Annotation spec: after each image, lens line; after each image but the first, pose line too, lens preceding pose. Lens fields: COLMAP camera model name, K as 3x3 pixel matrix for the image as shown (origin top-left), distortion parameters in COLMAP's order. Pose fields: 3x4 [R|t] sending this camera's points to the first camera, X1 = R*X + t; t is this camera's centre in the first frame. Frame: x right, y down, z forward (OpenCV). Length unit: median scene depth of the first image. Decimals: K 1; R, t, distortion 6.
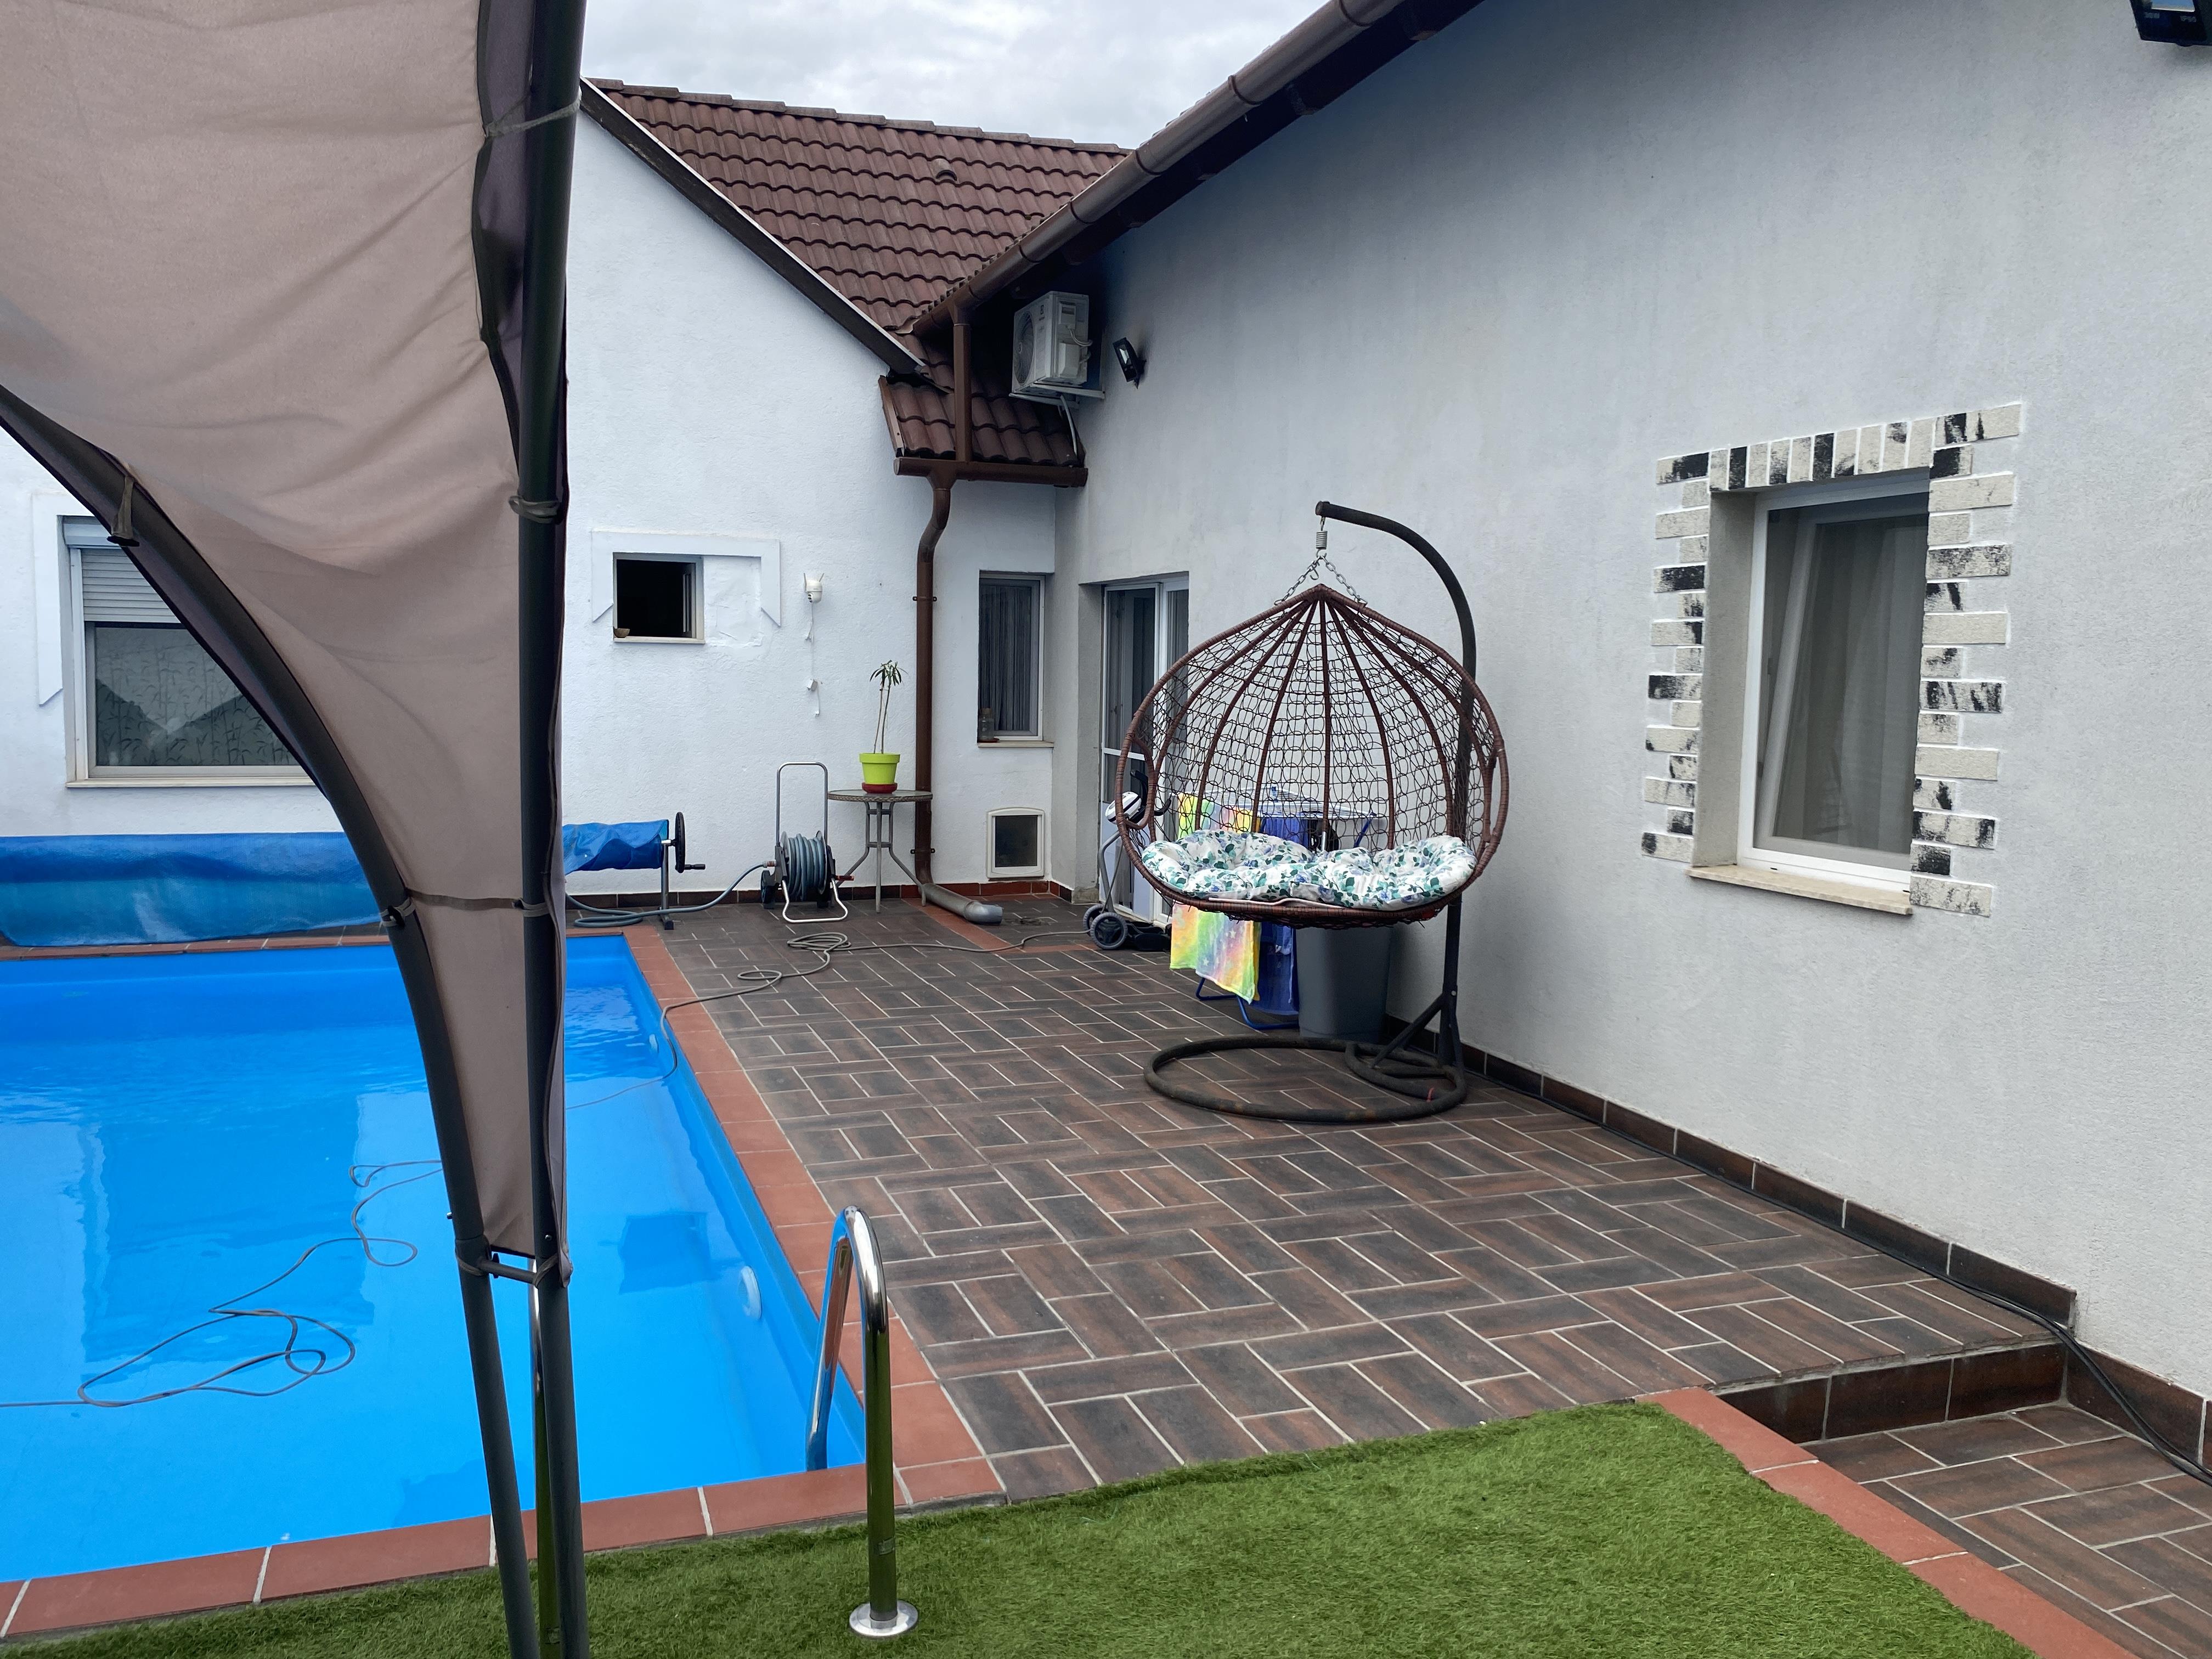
lens RADIAL K [[1683.6, 0, 1097.6], [0, 1683.6, 816.3], [0, 0, 1]] dist [0.046740, -0.050888]
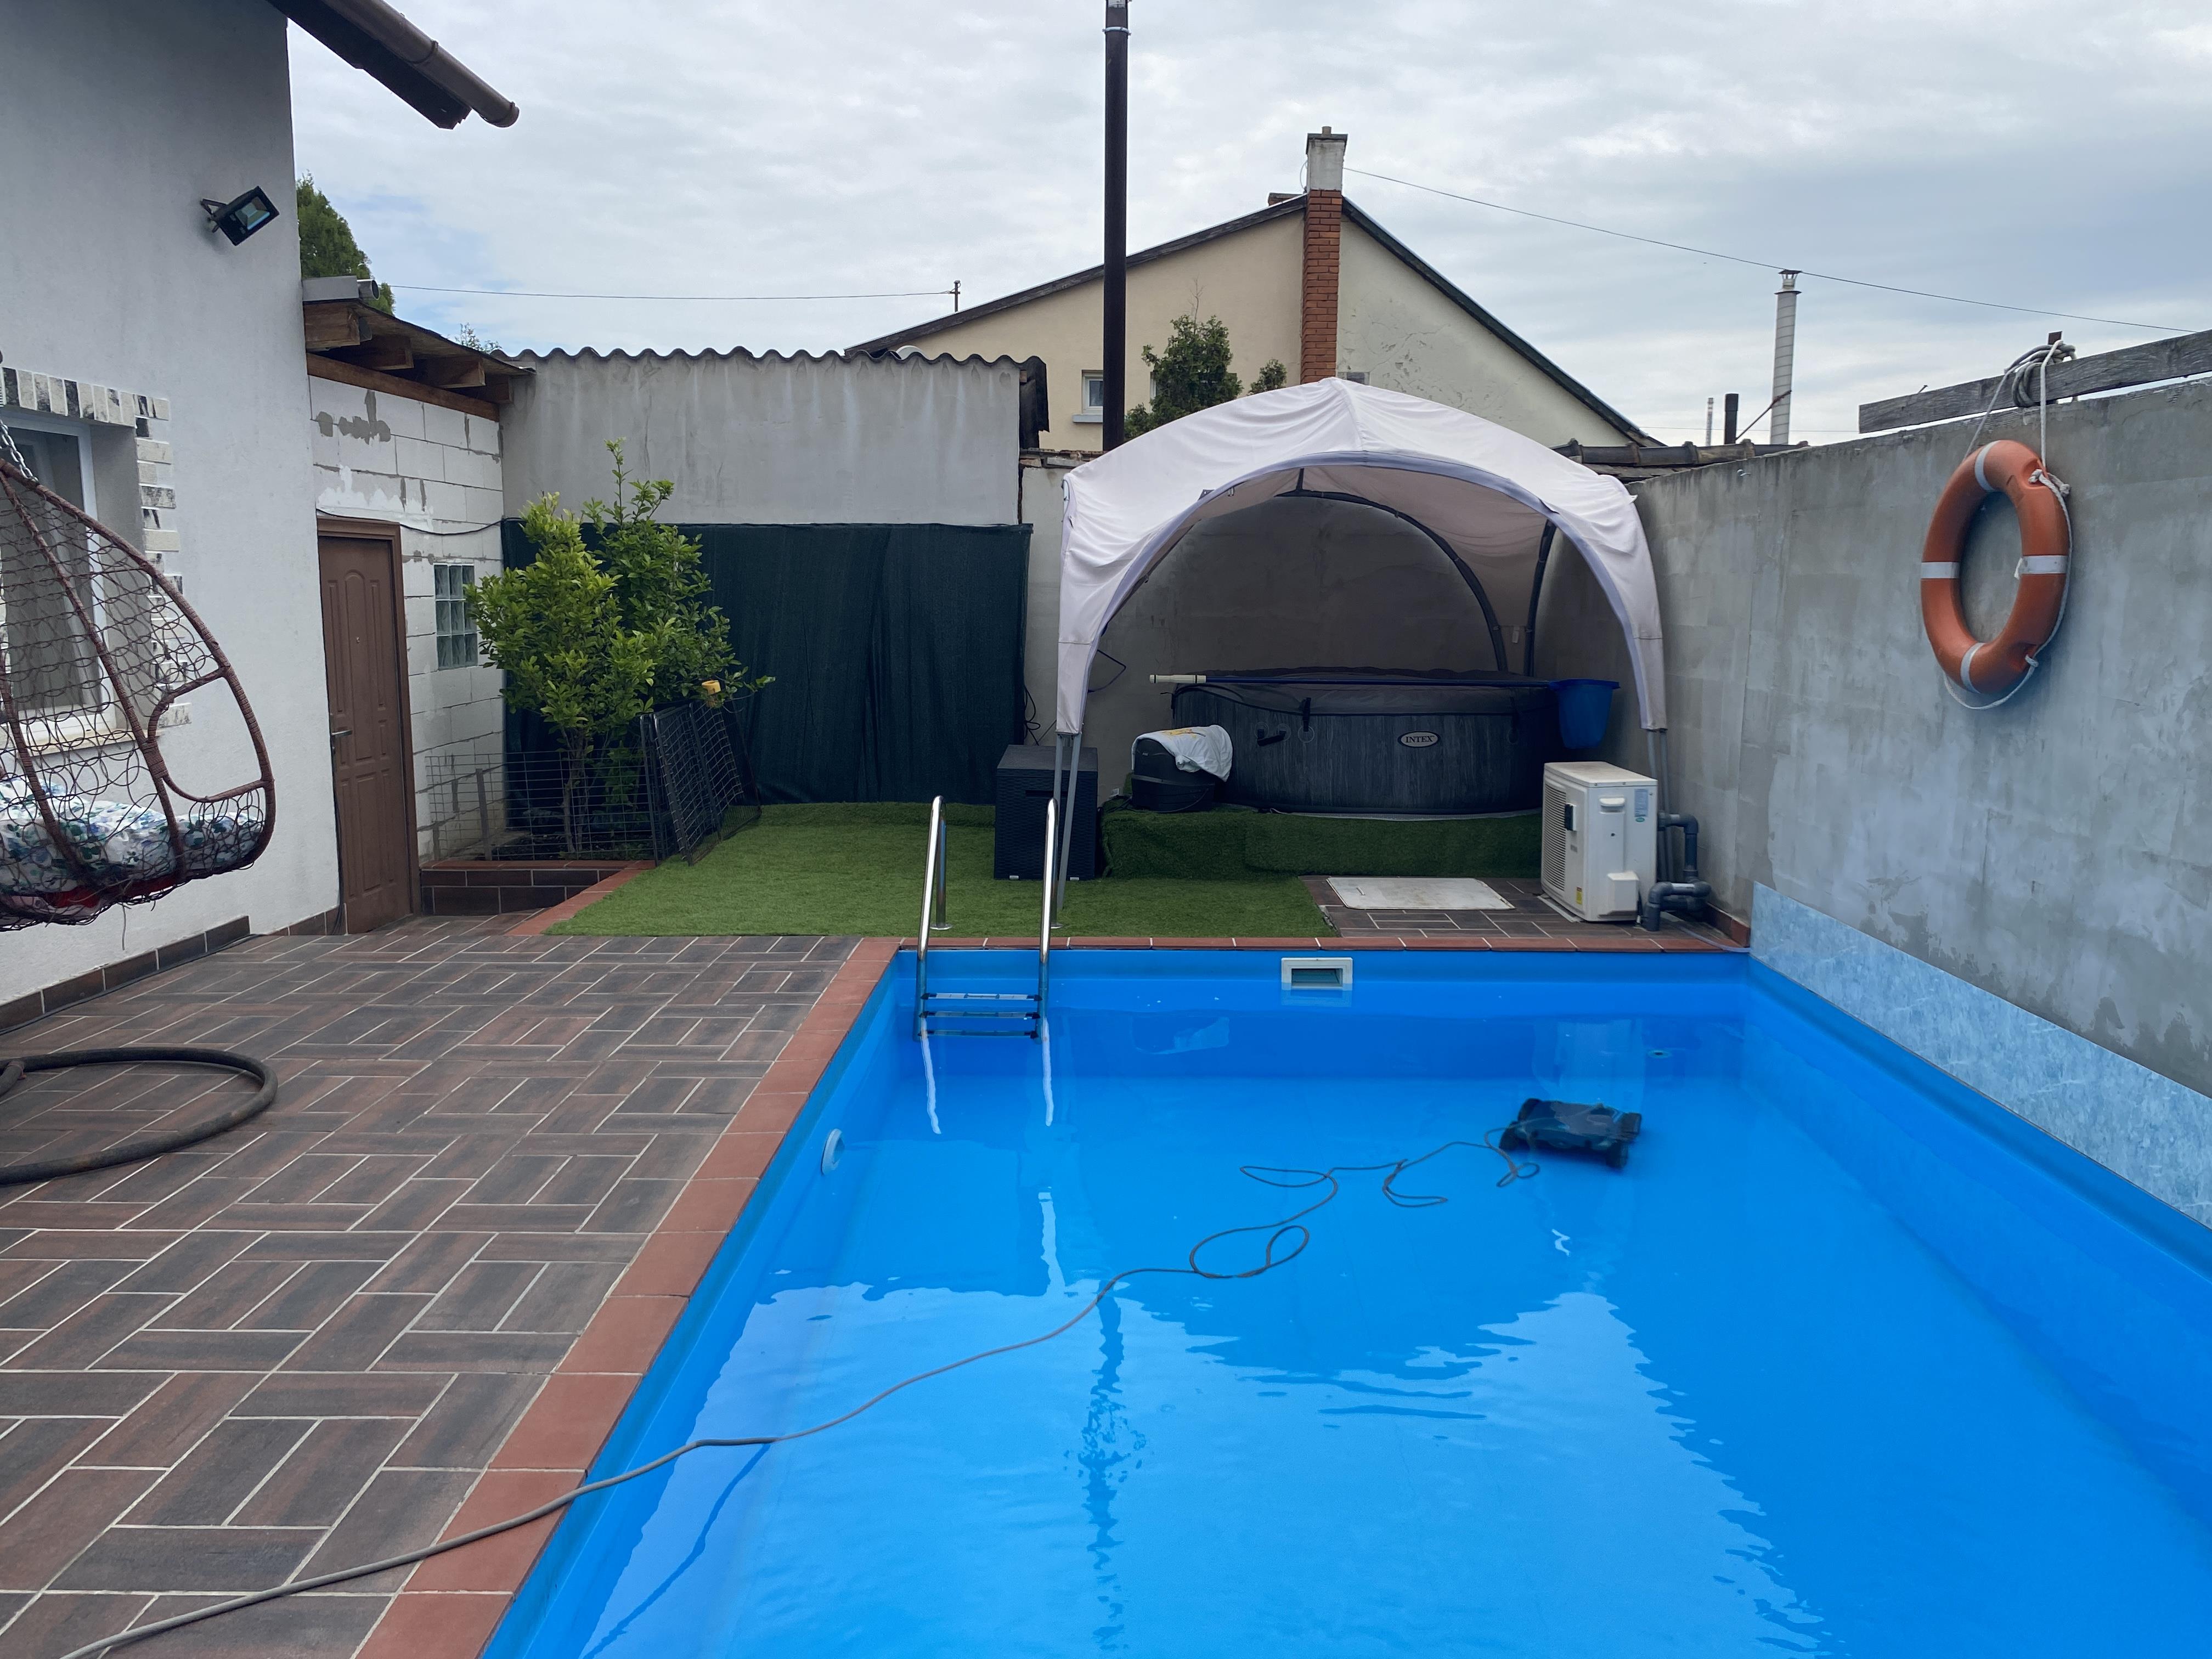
lens RADIAL K [[1683.6, 0, 1097.6], [0, 1683.6, 816.3], [0, 0, 1]] dist [0.046740, -0.050888]
pose [[-0.935381, -0.069489, 0.346746, -0.725162], [0.013478, 0.972787, 0.231309, -0.184240], [-0.353384, 0.221036, -0.908990, 1.873175]]
